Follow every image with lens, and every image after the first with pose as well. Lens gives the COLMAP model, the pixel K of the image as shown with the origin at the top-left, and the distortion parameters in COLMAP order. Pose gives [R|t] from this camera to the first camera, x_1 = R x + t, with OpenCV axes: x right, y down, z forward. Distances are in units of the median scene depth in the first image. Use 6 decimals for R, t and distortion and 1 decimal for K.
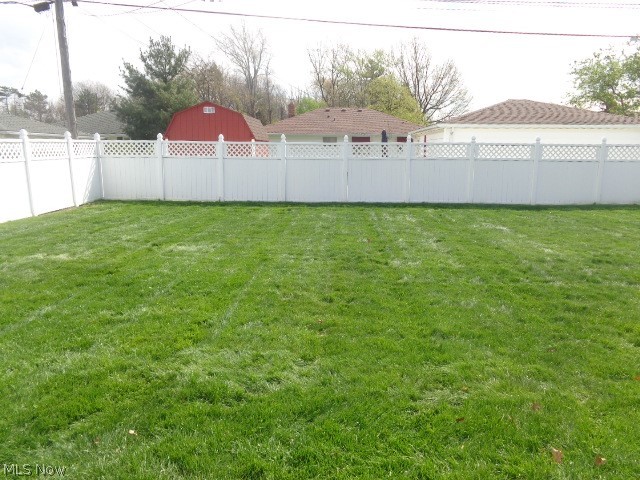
lens RADIAL K [[473.6, 0, 320.0], [0, 473.6, 240.0], [0, 0, 1]] dist [-0.011548, 0.004135]
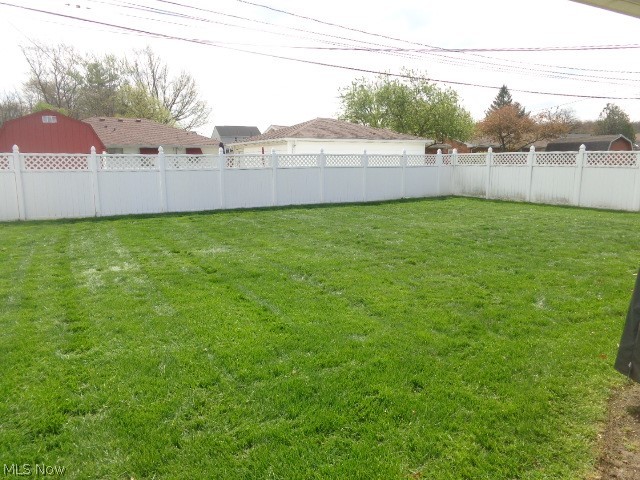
lens RADIAL K [[473.6, 0, 320.0], [0, 473.6, 240.0], [0, 0, 1]] dist [-0.011548, 0.004135]
pose [[0.857161, -0.095413, 0.506134, -0.173511], [0.106015, 0.994333, 0.007903, 0.003185], [-0.504020, 0.046884, 0.862419, -0.024882]]
